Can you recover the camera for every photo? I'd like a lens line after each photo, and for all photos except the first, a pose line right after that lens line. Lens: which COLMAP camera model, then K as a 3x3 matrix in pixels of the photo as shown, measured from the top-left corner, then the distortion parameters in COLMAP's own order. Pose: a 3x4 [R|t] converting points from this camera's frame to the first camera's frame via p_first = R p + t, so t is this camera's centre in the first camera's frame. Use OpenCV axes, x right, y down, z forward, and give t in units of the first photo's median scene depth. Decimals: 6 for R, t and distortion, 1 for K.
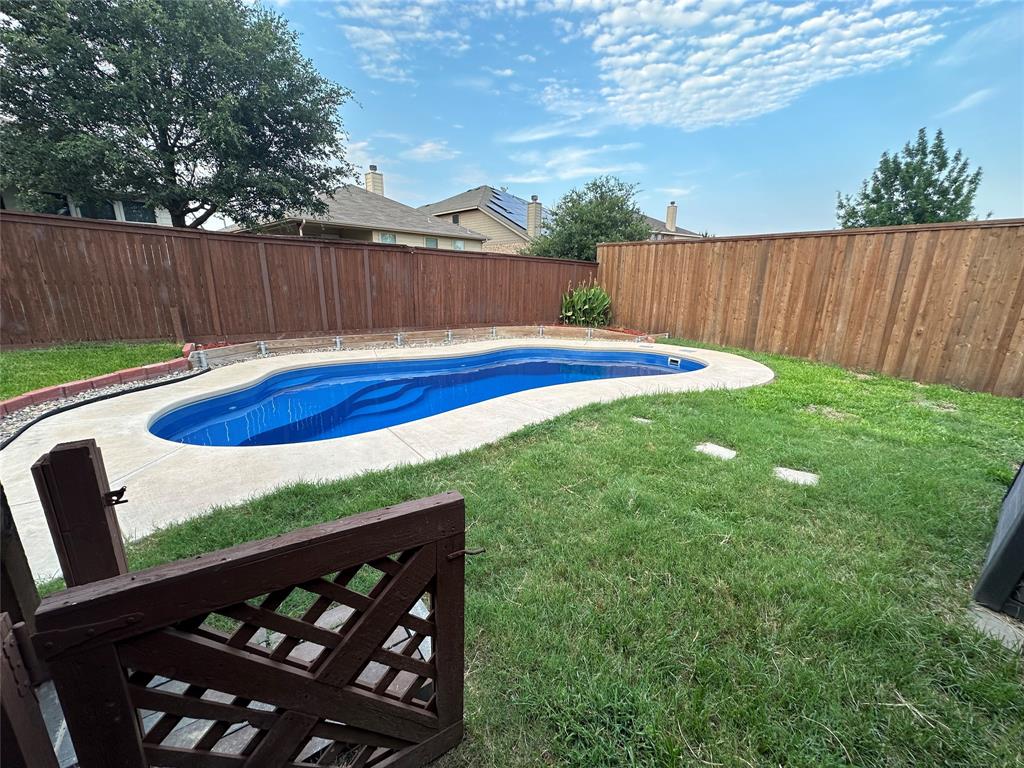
lens RADIAL K [[403.3, 0, 512.0], [0, 403.3, 384.0], [0, 0, 1]] dist [0.000910, 0.000403]
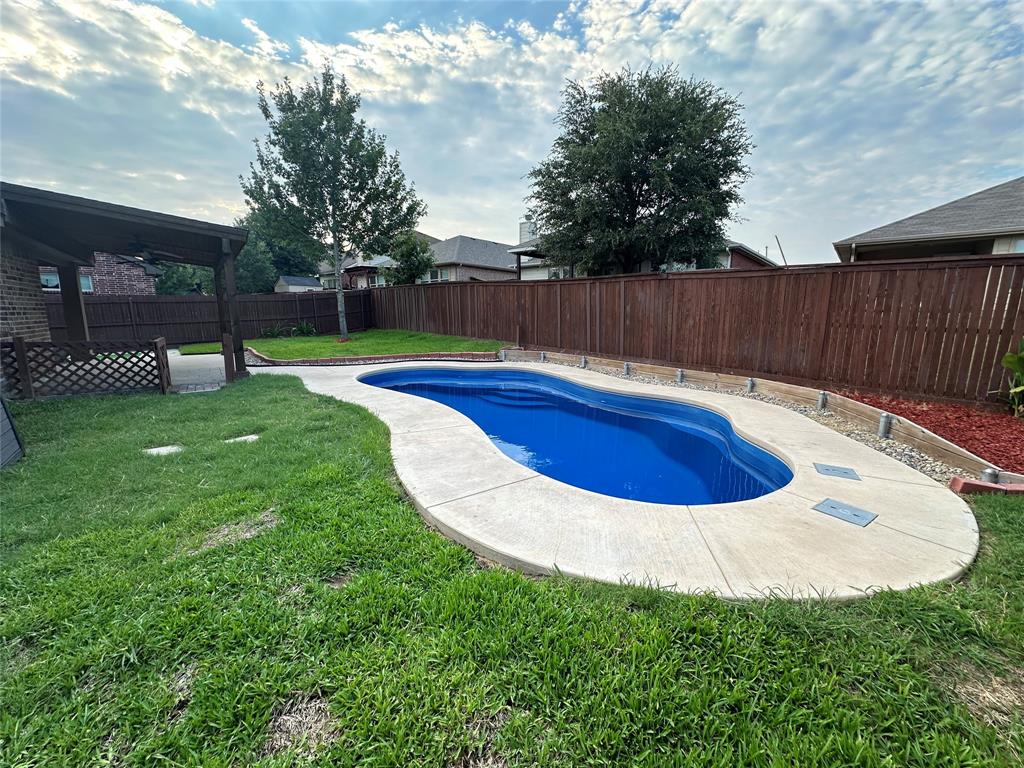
lens RADIAL K [[410.0, 0, 498.5], [0, 410.0, 377.0], [0, 0, 1]] dist [0.020216, 0.000392]
pose [[0.042926, 0.146949, -0.988212, 0.677771], [-0.260547, 0.956543, 0.130922, -0.136615], [0.964506, 0.251856, 0.079348, 0.607205]]
